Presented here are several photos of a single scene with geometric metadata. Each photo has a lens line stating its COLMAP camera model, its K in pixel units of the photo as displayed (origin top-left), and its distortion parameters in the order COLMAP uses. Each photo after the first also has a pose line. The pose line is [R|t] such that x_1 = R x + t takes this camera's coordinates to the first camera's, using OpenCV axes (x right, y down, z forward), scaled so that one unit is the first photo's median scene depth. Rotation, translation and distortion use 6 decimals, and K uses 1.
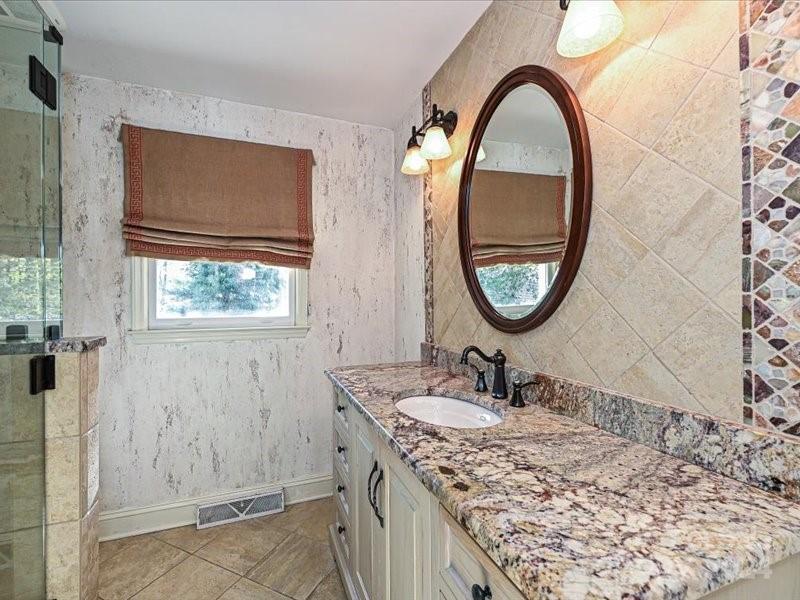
lens RADIAL K [[359.8, 0, 397.3], [0, 359.8, 297.3], [0, 0, 1]] dist [0.000877, -0.000356]
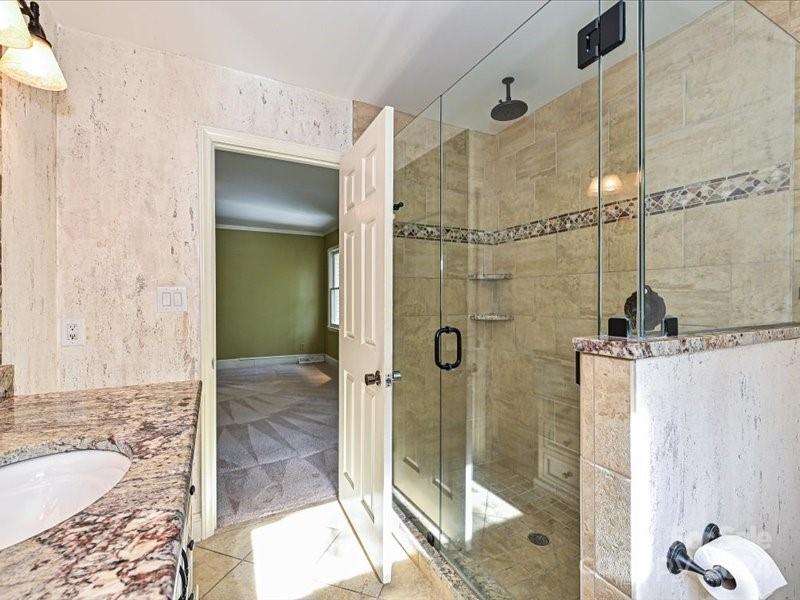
lens RADIAL K [[359.8, 0, 400.4], [0, 359.8, 299.1], [0, 0, 1]] dist [0.000877, -0.000356]
pose [[-0.994704, -0.008242, -0.102452, -0.477095], [-0.008261, 0.999966, -0.000238, 0.030303], [0.102451, 0.000610, -0.994738, 2.043248]]
